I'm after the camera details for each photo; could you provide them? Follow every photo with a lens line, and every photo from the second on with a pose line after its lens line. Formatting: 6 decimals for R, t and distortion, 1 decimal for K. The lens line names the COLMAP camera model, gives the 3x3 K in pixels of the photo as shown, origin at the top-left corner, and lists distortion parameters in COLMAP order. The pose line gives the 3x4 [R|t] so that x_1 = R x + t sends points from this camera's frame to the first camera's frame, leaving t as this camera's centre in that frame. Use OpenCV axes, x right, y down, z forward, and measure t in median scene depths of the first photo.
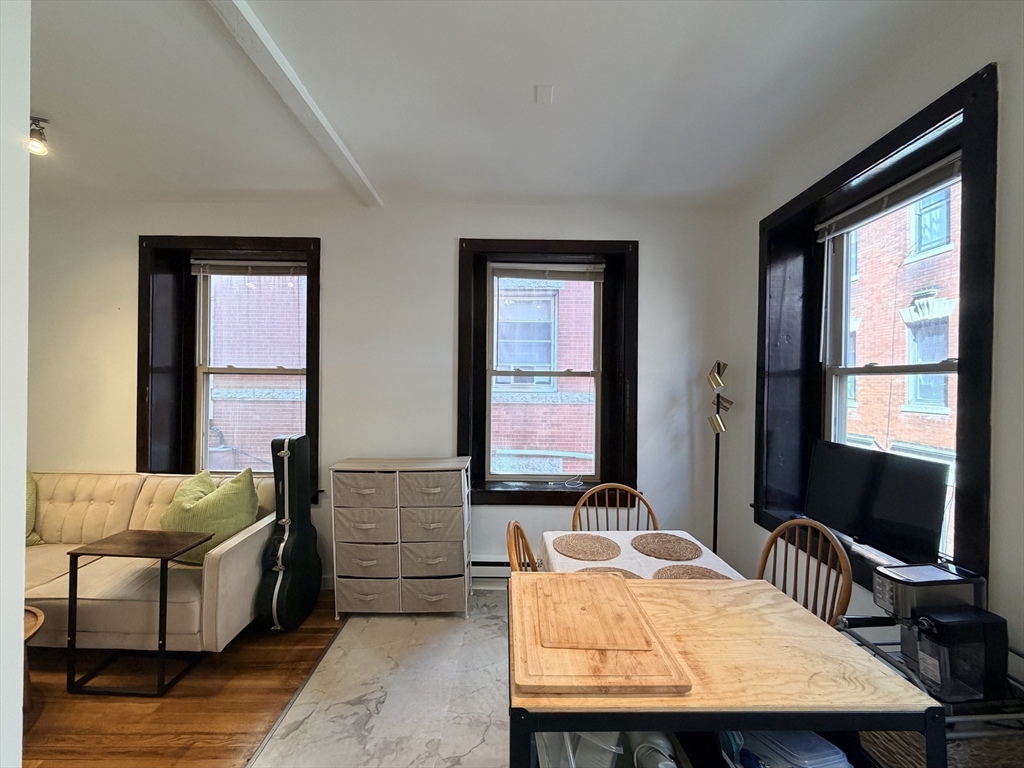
lens RADIAL K [[407.8, 0, 513.9], [0, 407.8, 381.6], [0, 0, 1]] dist [0.000246, -0.000086]
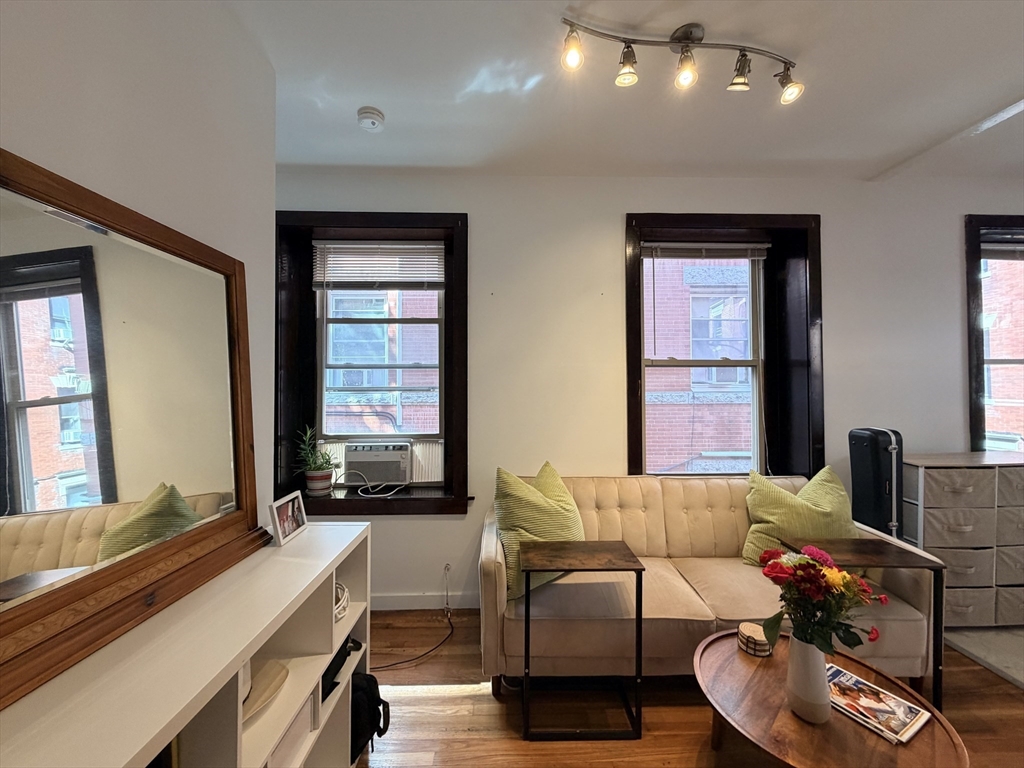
lens RADIAL K [[407.8, 0, 513.9], [0, 407.8, 381.6], [0, 0, 1]] dist [0.000246, -0.000086]
pose [[0.999678, -0.014937, 0.020496, -1.351702], [0.015328, 0.999701, -0.019068, 0.033573], [-0.020205, 0.019376, 0.999608, 0.119474]]
